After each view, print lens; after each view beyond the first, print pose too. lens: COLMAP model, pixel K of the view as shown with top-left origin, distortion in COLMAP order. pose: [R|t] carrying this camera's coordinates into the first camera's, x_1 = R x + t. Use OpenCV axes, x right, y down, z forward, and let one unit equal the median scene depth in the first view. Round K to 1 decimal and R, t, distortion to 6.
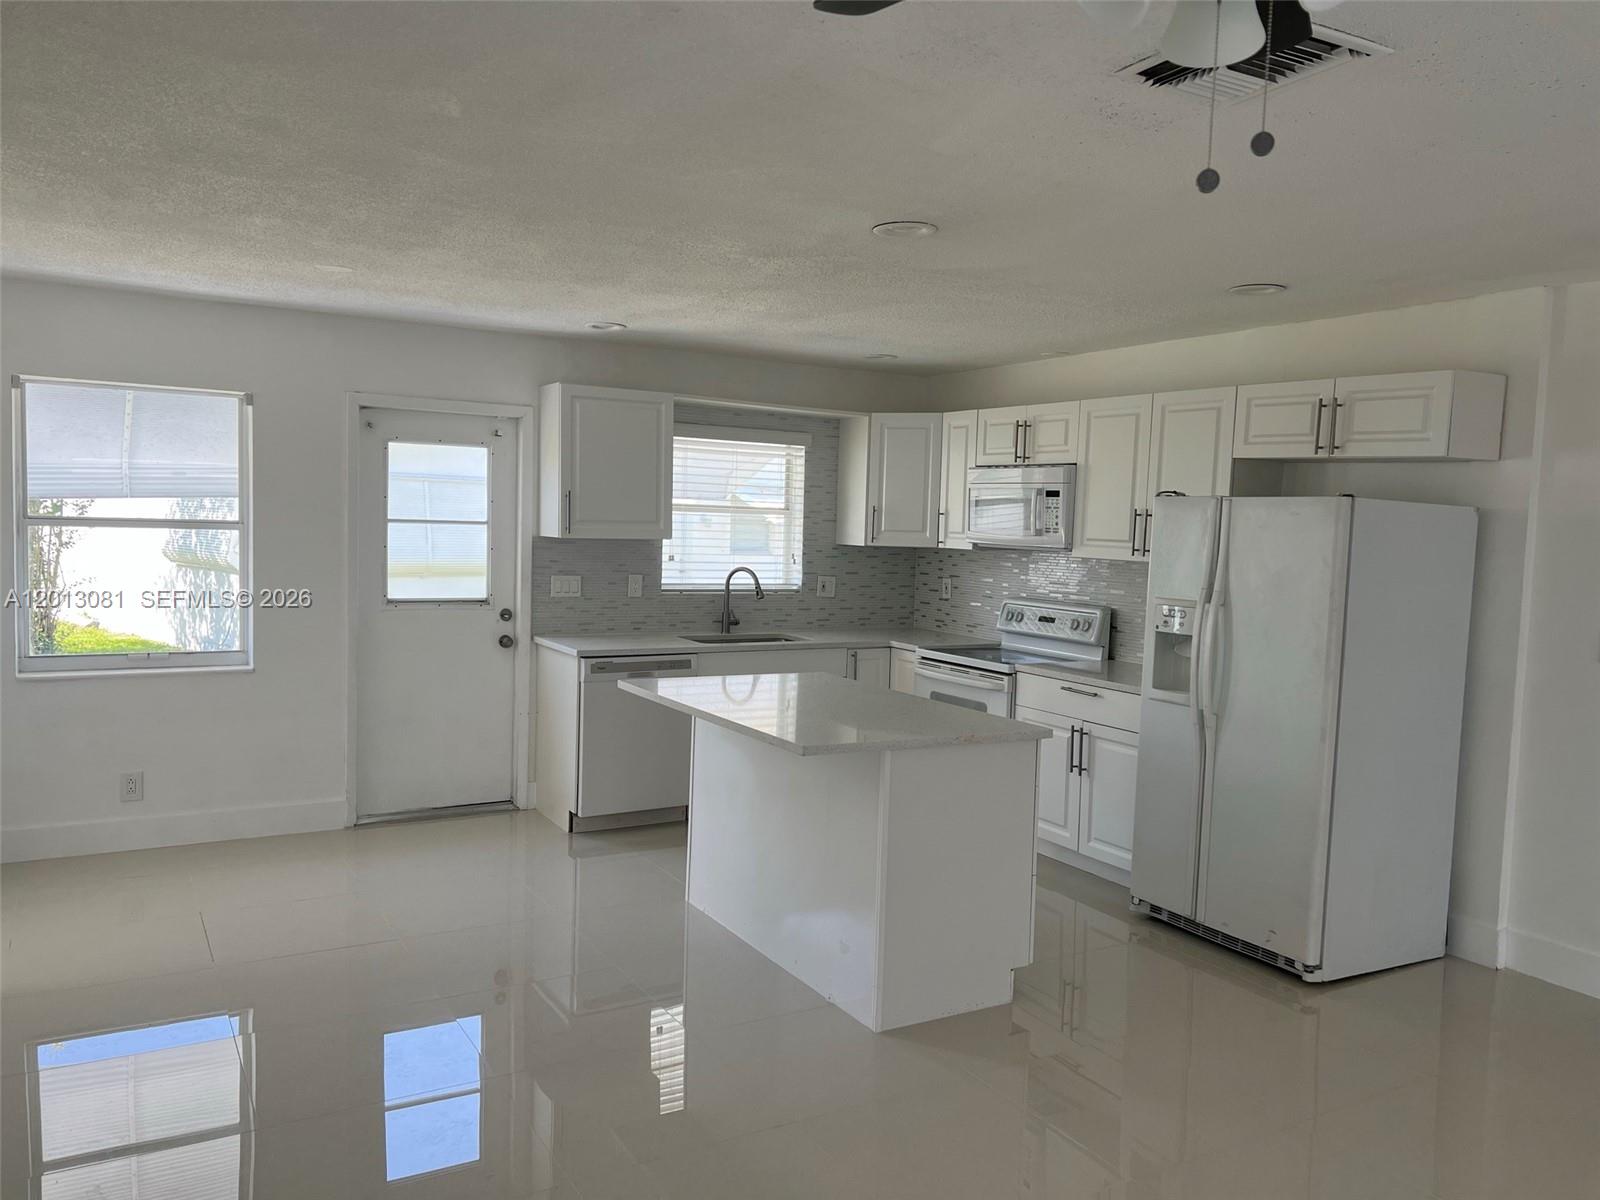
lens RADIAL K [[1215.1, 0, 802.2], [0, 1215.1, 620.2], [0, 0, 1]] dist [0.084251, -0.070935]
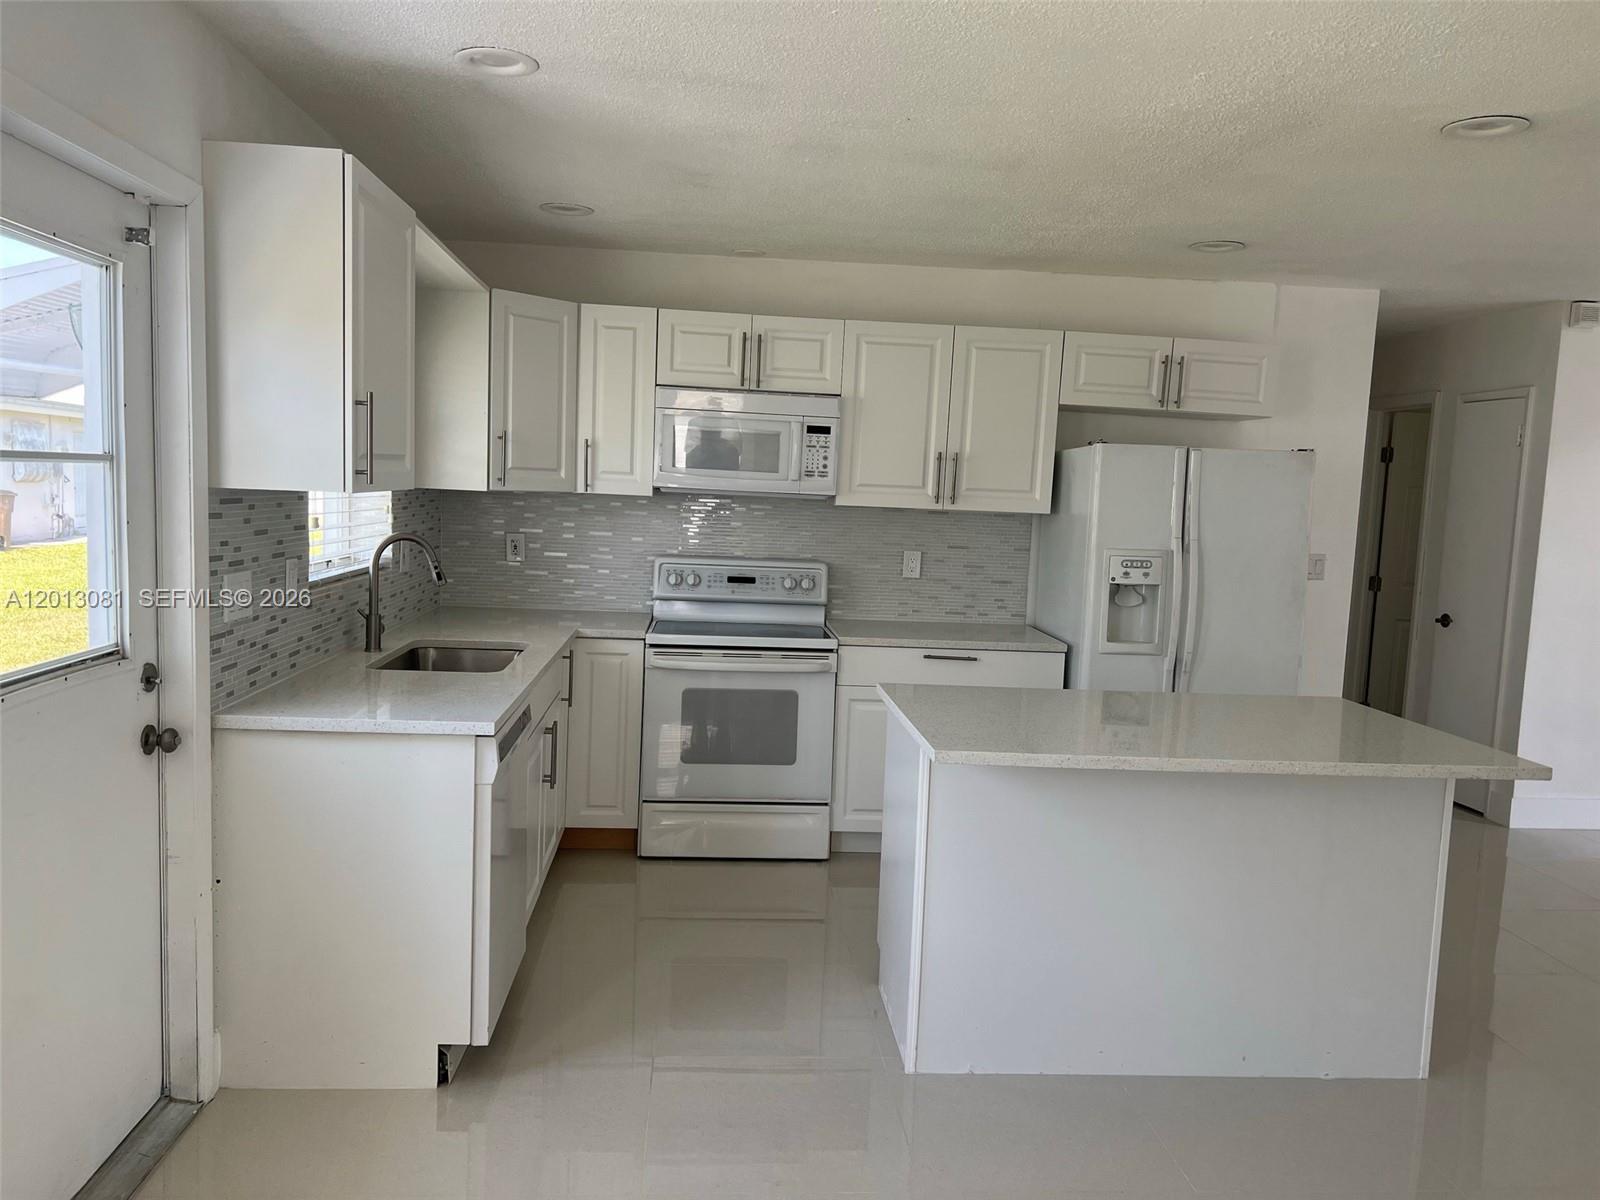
lens RADIAL K [[1224.8, 0, 799.4], [0, 1224.8, 610.4], [0, 0, 1]] dist [0.169060, -0.072812]
pose [[0.431311, -0.107202, 0.895811, -0.556687], [0.049264, 0.994233, 0.095261, -0.060154], [-0.900857, 0.003044, 0.434105, 0.631703]]
